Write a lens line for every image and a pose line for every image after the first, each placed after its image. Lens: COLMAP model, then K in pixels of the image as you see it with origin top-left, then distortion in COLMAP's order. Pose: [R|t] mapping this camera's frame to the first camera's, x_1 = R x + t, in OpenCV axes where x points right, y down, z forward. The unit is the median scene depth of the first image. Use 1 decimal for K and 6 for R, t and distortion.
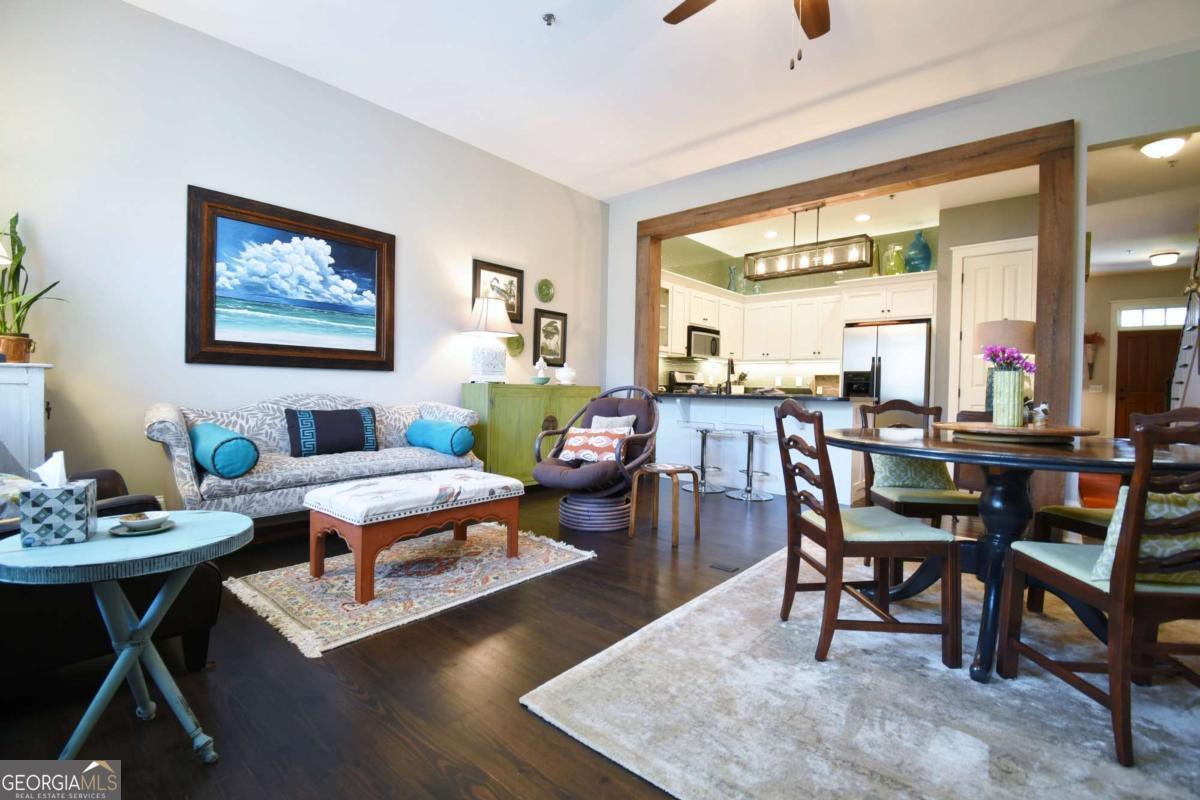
lens RADIAL K [[528.9, 0, 606.3], [0, 528.9, 400.0], [0, 0, 1]] dist [-0.012828, -0.003556]
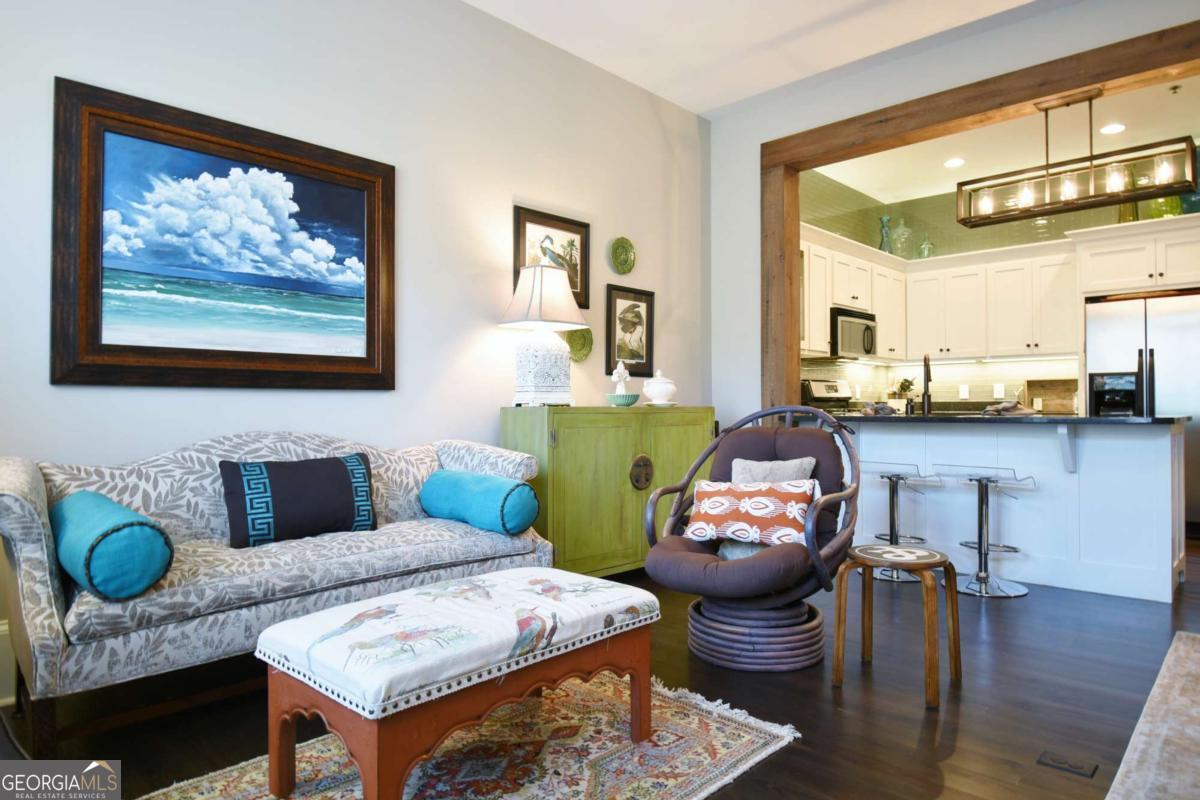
lens RADIAL K [[723.3, 0, 604.9], [0, 723.3, 401.4], [0, 0, 1]] dist [-0.014209, -0.008042]
pose [[0.998096, -0.021733, -0.057716, -0.127462], [0.020100, 0.999385, -0.028717, -0.014718], [0.058305, 0.027502, 0.997920, 0.210570]]
